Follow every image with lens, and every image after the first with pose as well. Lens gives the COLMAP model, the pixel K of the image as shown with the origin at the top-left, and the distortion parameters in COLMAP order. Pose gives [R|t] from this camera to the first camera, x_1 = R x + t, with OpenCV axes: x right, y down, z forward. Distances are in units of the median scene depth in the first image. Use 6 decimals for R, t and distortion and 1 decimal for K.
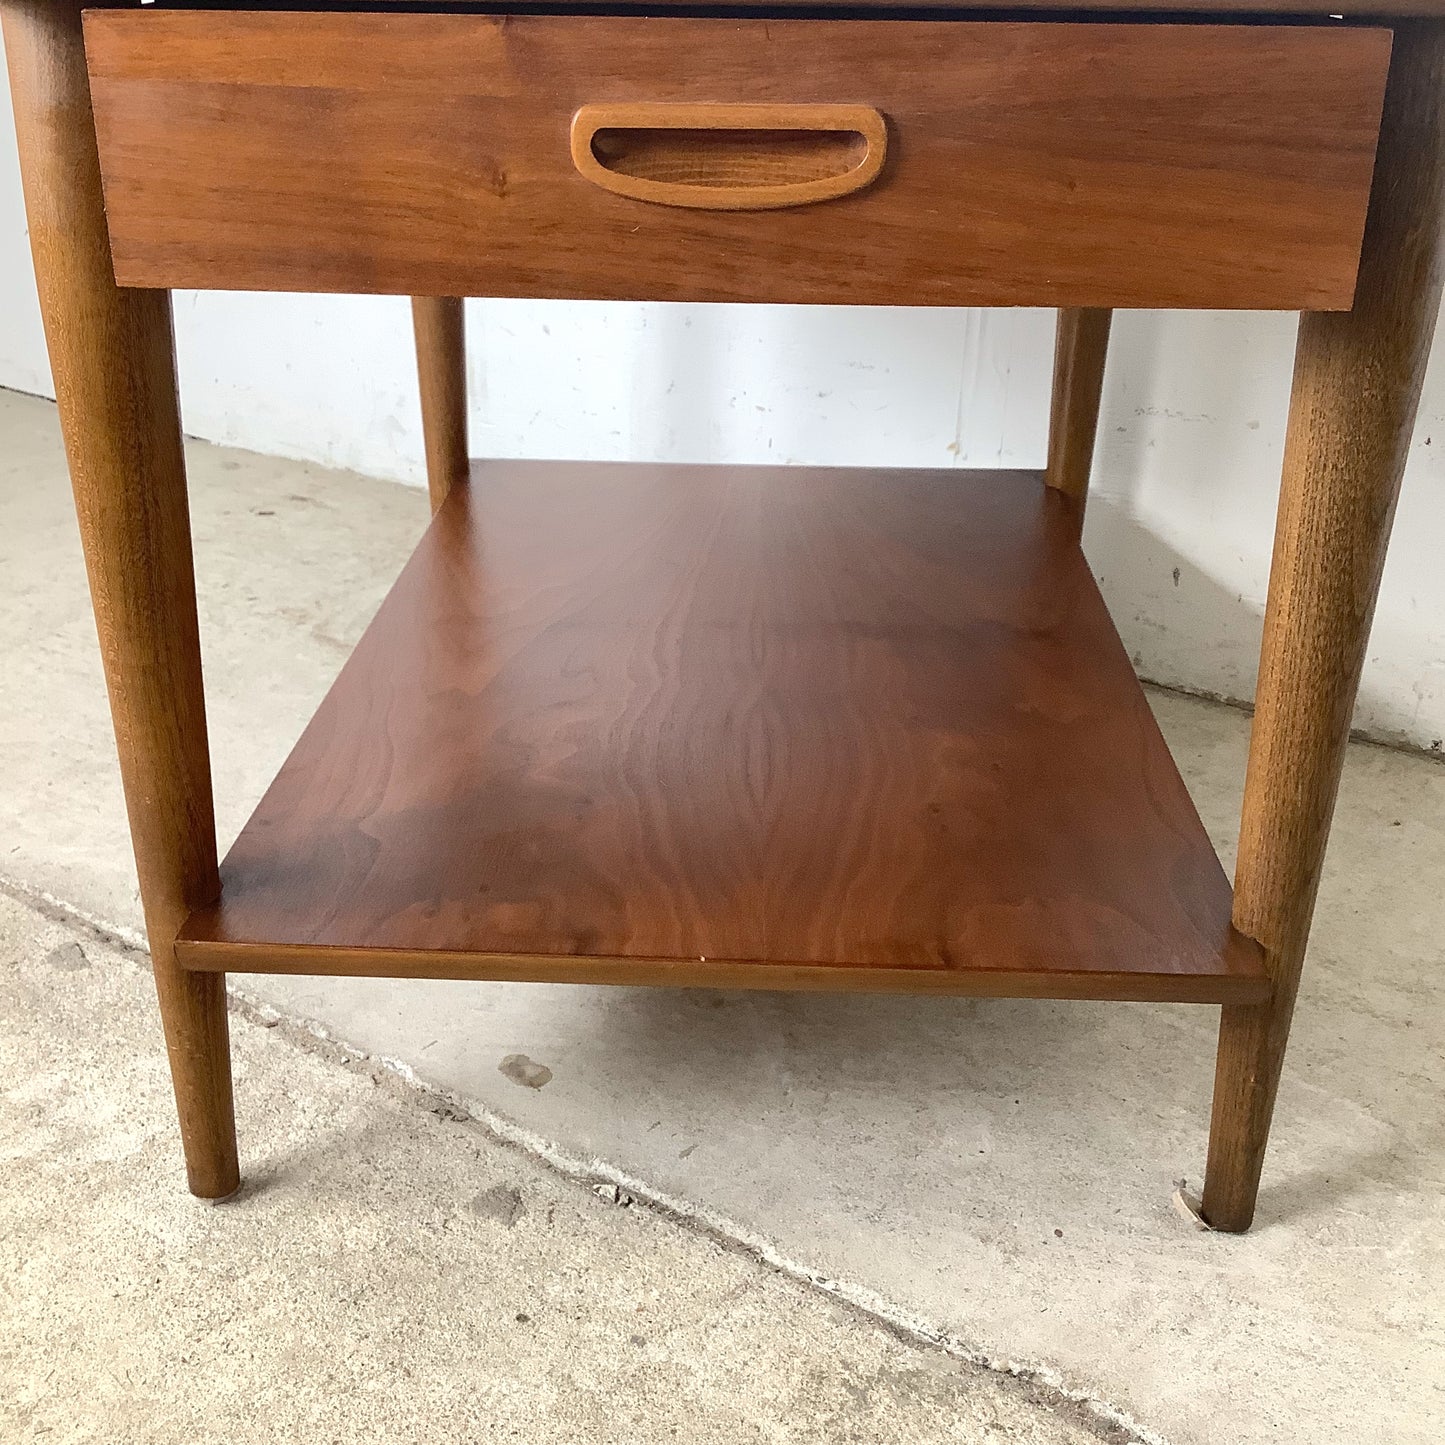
lens RADIAL K [[1755.7, 0, 722.5], [0, 1755.7, 722.5], [0, 0, 1]] dist [0.138206, -0.351549]
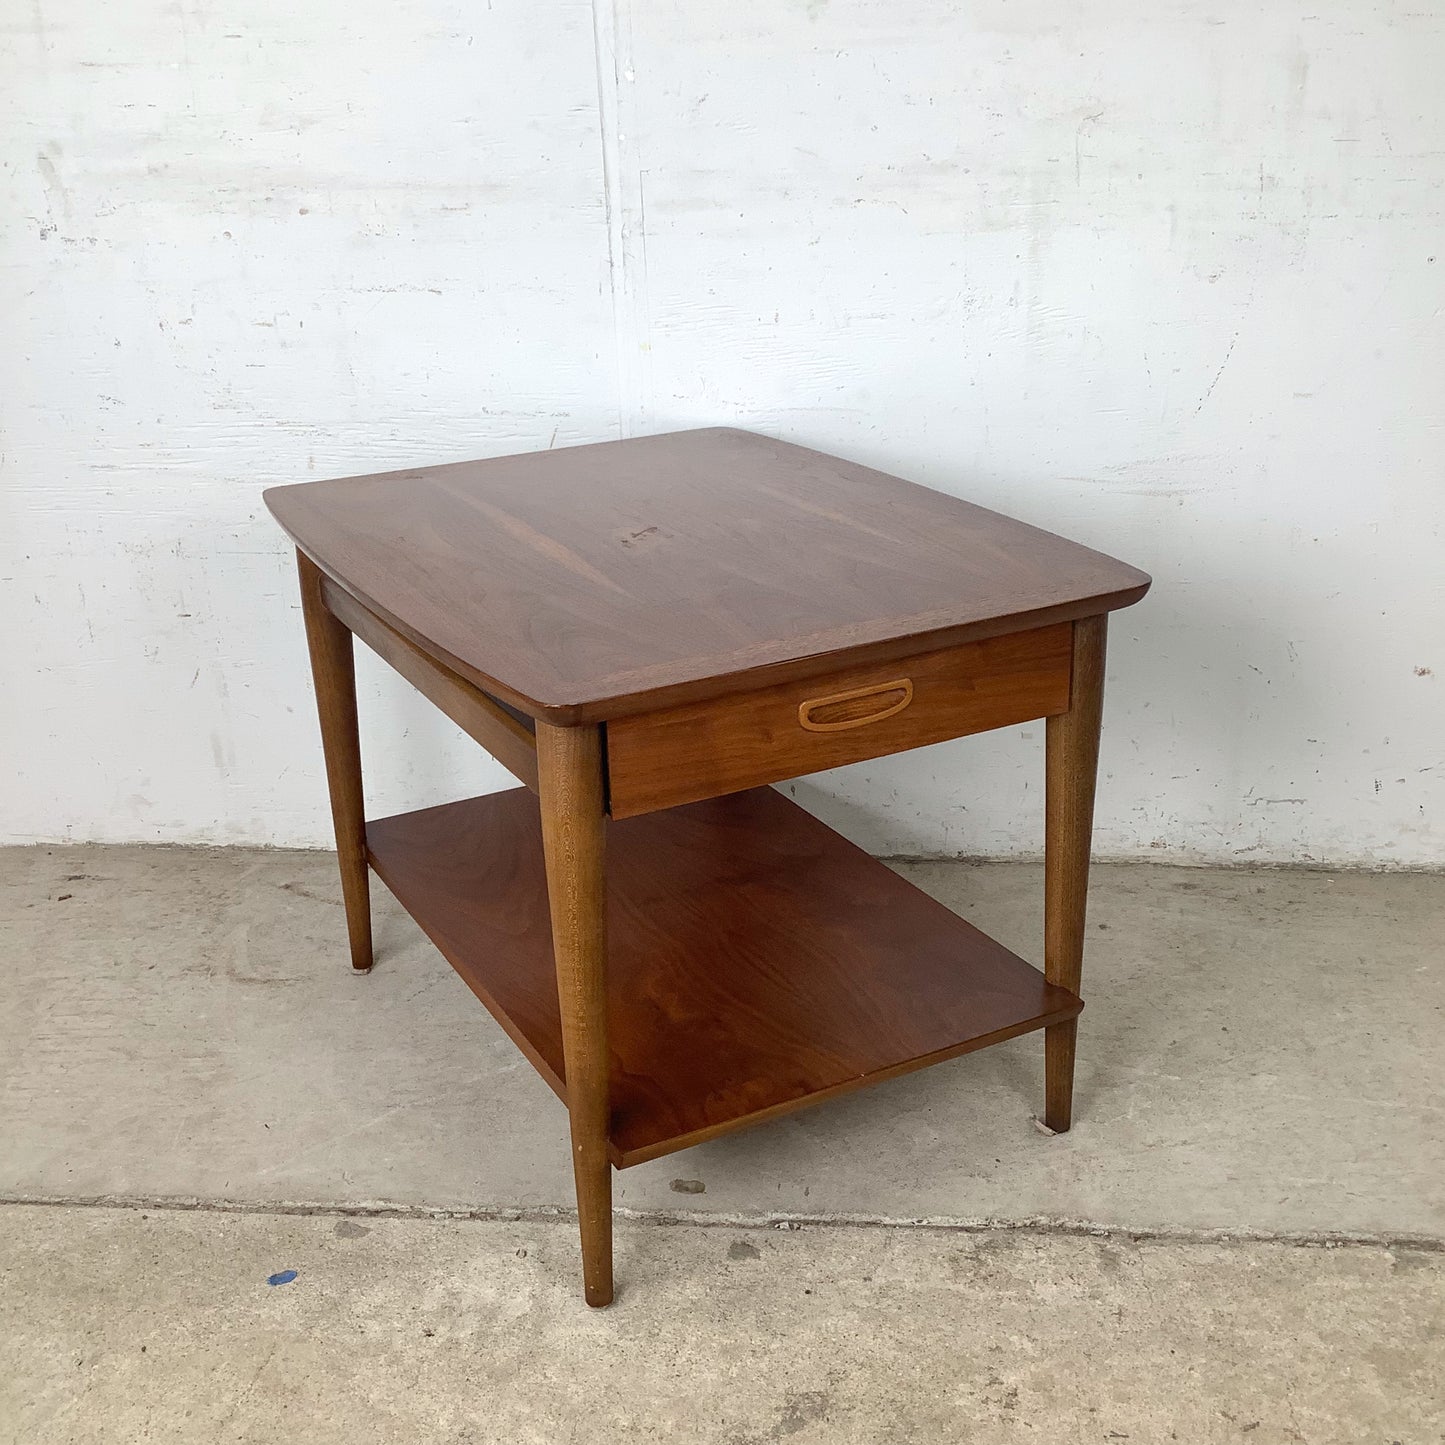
lens RADIAL K [[1755.0, 0, 721.2], [0, 1755.0, 698.0], [0, 0, 1]] dist [0.142407, -0.311203]
pose [[0.859965, -0.212203, 0.464145, -0.889734], [0.247424, 0.968783, -0.015507, -0.260612], [-0.446365, 0.128176, 0.885624, -0.687942]]
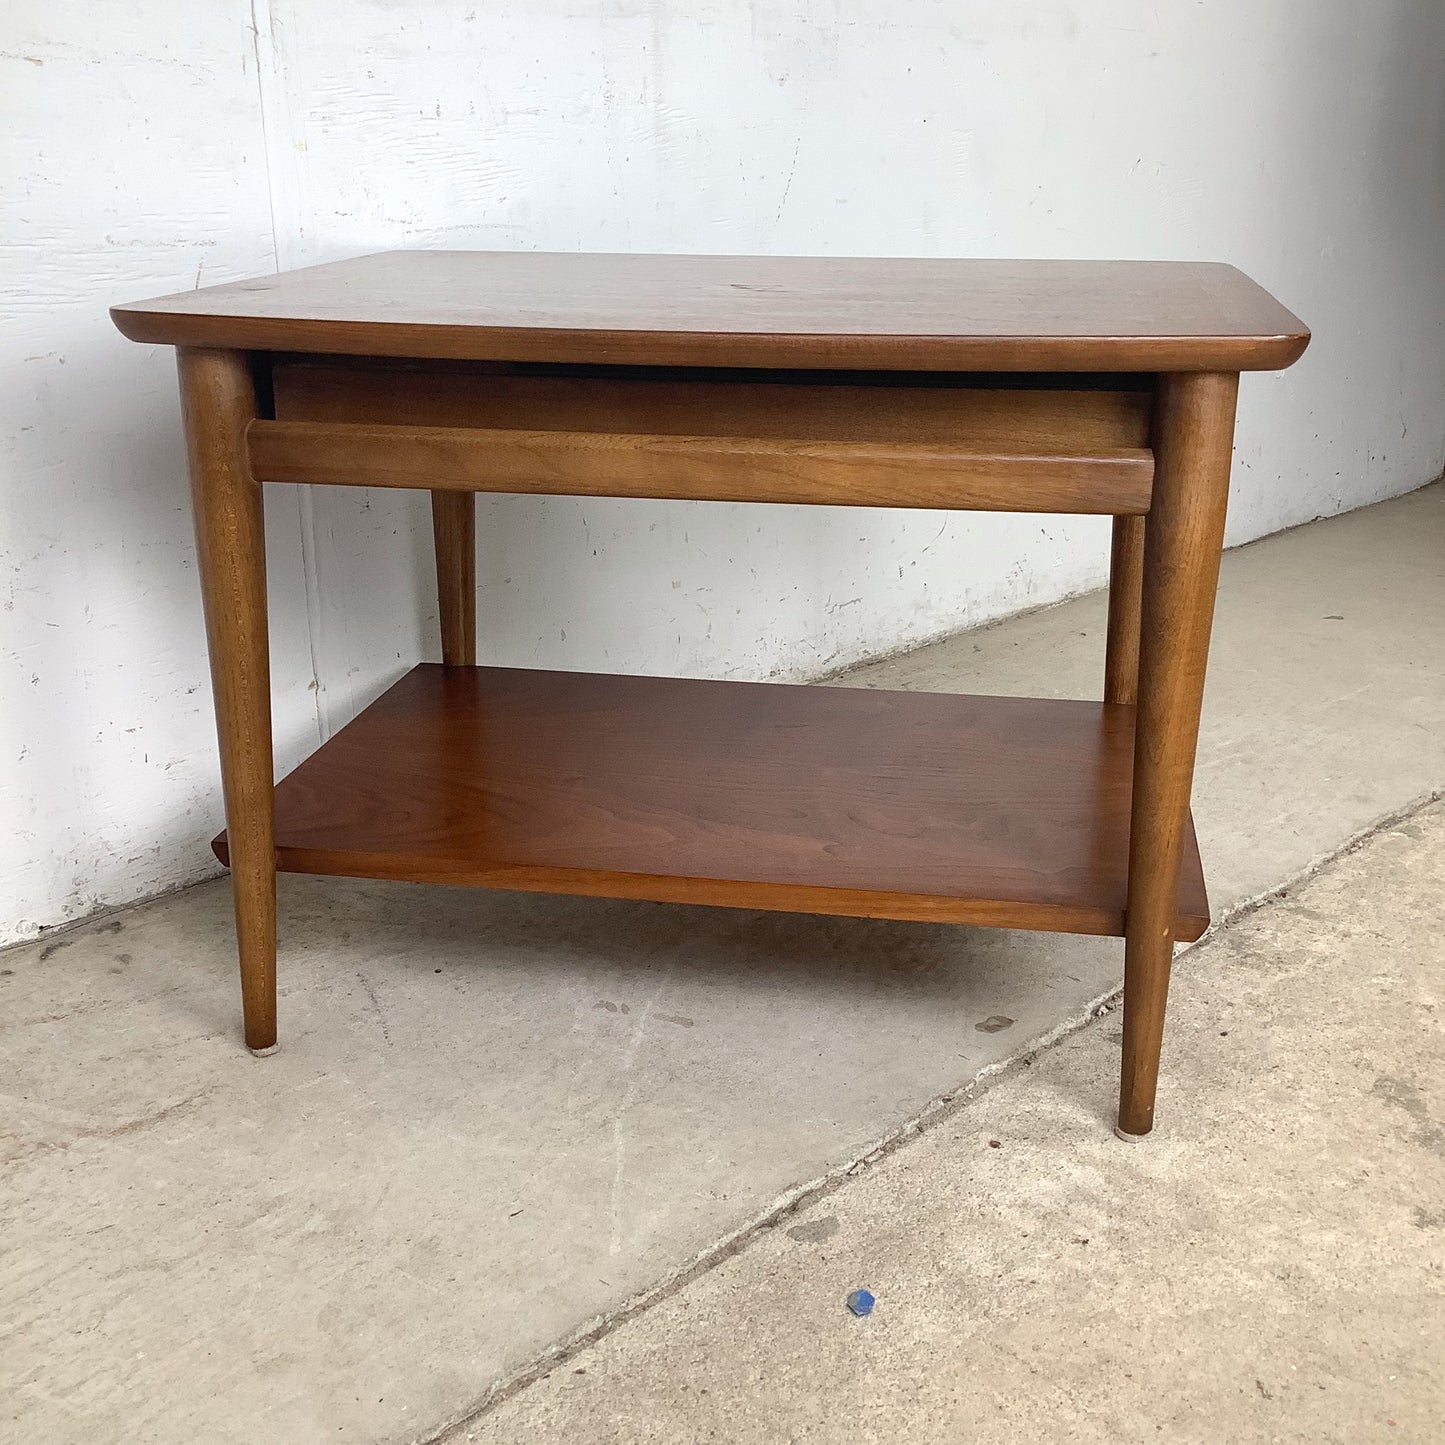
lens RADIAL K [[1755.0, 0, 721.2], [0, 1755.0, 698.0], [0, 0, 1]] dist [0.142407, -0.311203]
pose [[0.135070, -0.319311, 0.937975, -1.637725], [0.415841, 0.877513, 0.238847, -0.557240], [-0.899351, 0.357787, 0.251308, 0.835077]]
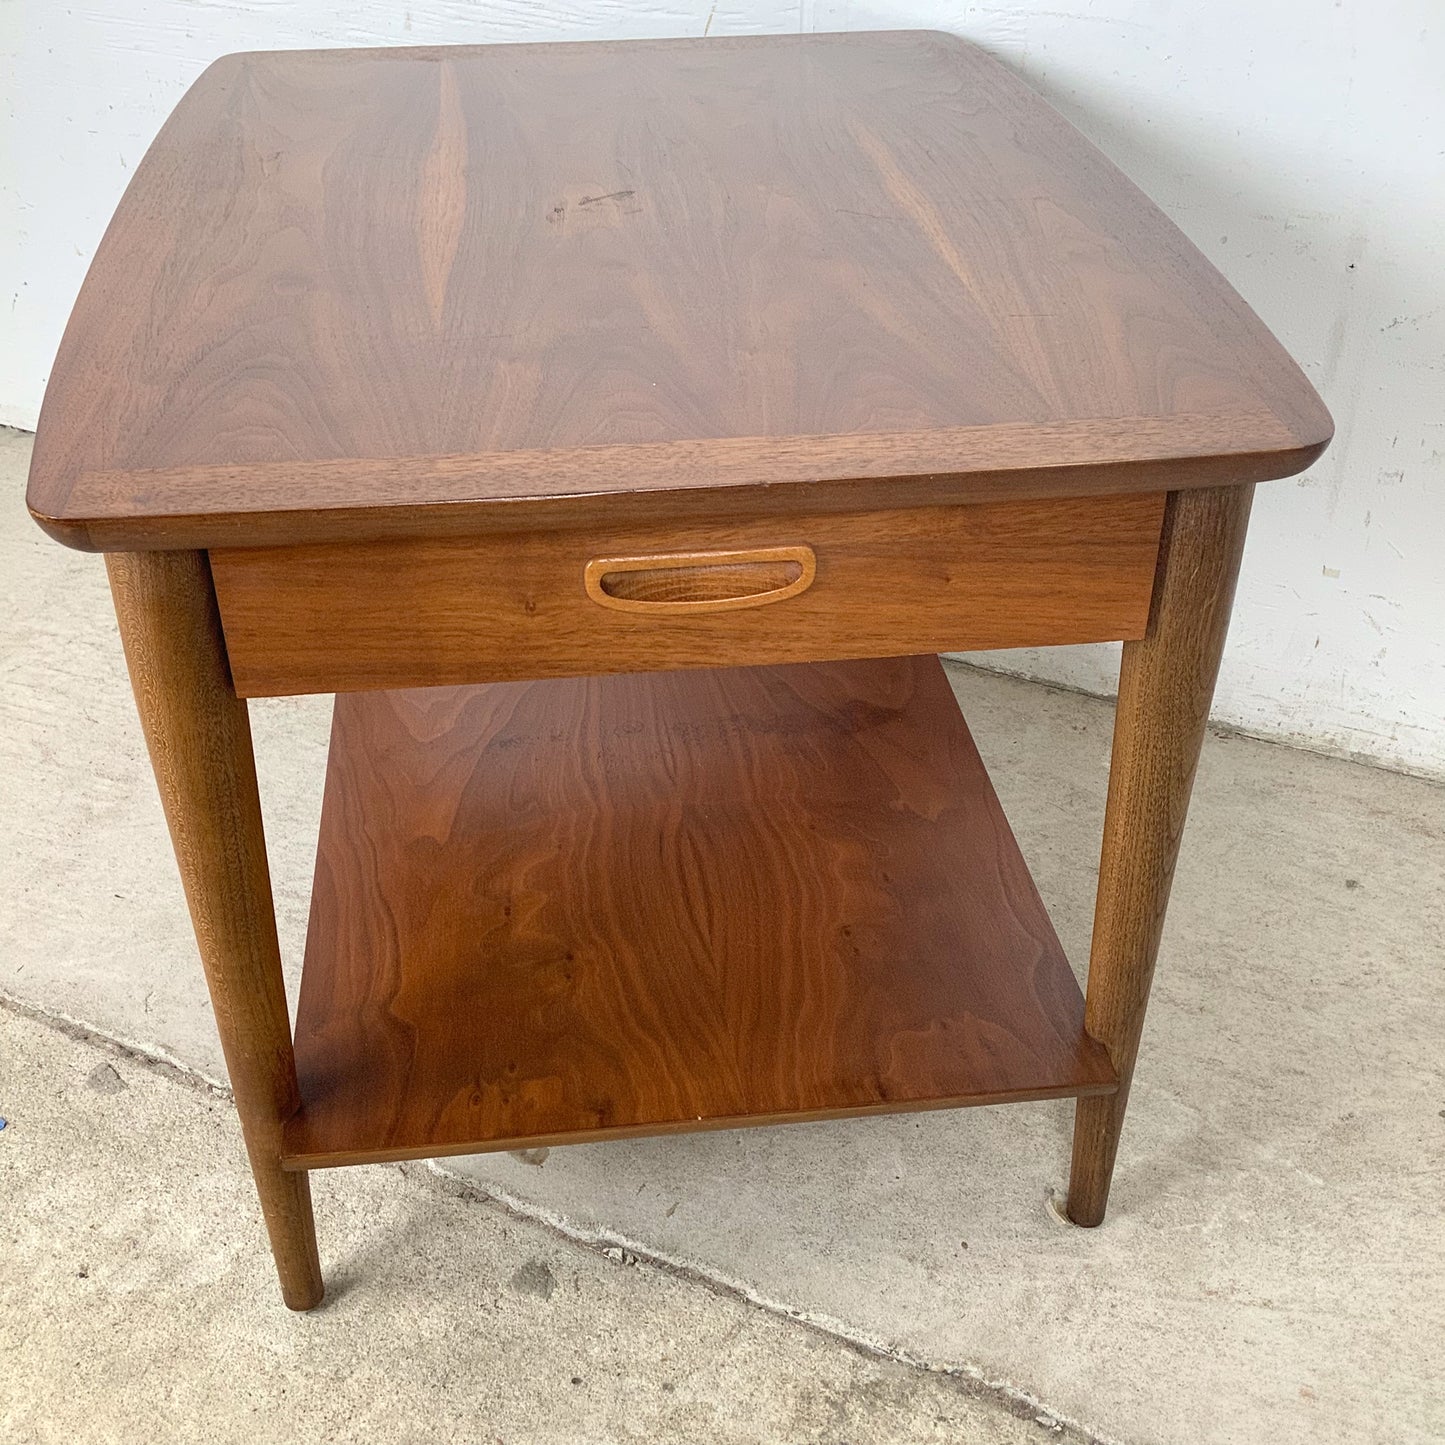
lens RADIAL K [[1746.9, 0, 722.5], [0, 1746.9, 722.5], [0, 0, 1]] dist [0.140908, -0.348607]
pose [[0.986845, -0.102445, 0.125066, -0.113005], [0.080892, 0.982691, 0.166659, -0.328135], [-0.139975, -0.154350, 0.978051, -0.199492]]
